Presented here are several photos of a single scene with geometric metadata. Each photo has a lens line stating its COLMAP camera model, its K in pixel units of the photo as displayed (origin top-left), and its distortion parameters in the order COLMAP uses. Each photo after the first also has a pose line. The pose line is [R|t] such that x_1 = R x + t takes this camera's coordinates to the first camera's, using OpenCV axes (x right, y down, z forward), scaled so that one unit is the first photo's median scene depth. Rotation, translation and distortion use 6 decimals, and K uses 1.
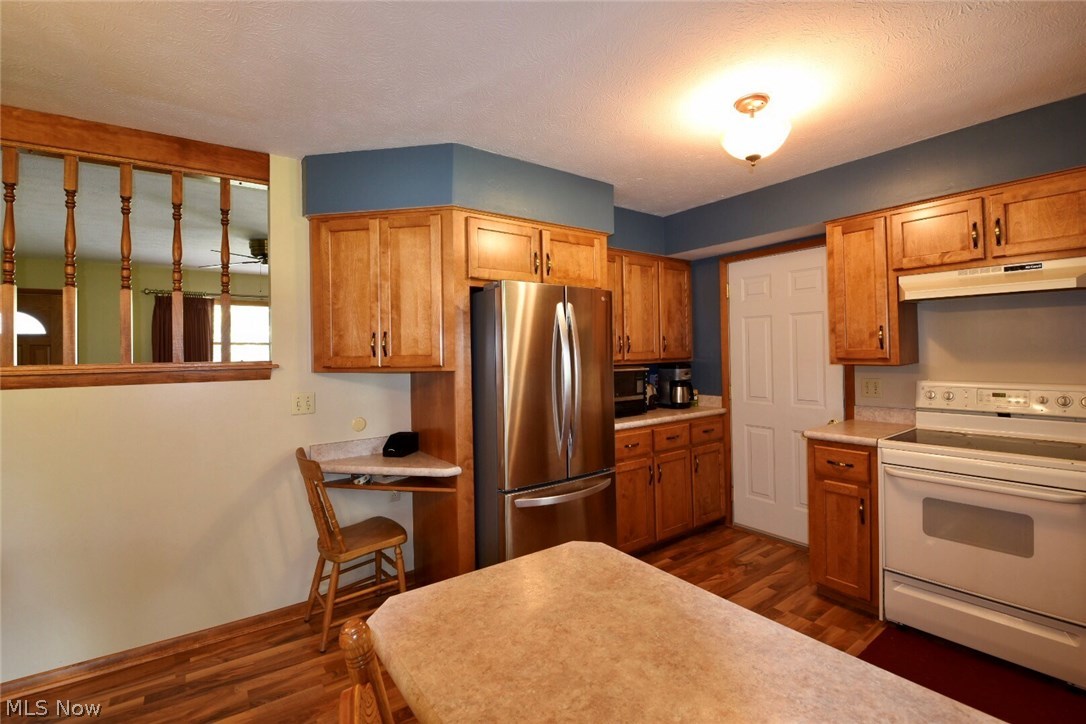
lens RADIAL K [[481.4, 0, 541.3], [0, 481.4, 352.0], [0, 0, 1]] dist [0.017868, -0.030509]
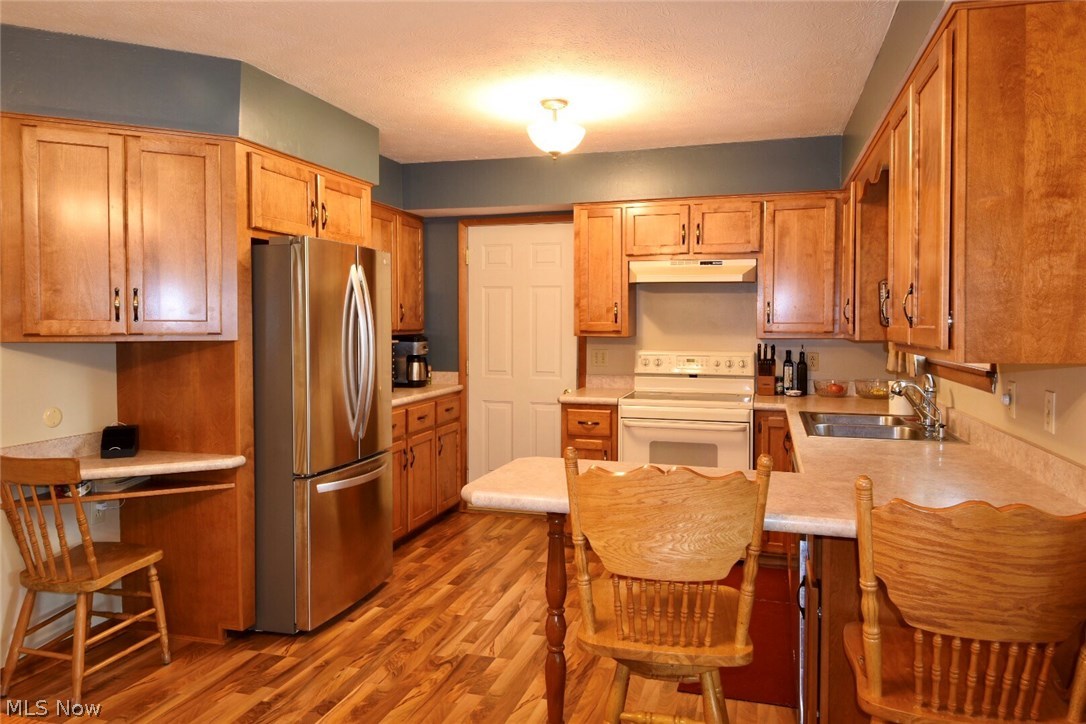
lens RADIAL K [[747.9, 0, 543.0], [0, 747.9, 362.0], [0, 0, 1]] dist [0.000639, -0.001496]
pose [[0.794399, -0.013893, 0.607237, -0.480015], [-0.016325, 0.998889, 0.044211, 0.010188], [-0.607177, -0.045034, 0.793289, -0.293915]]
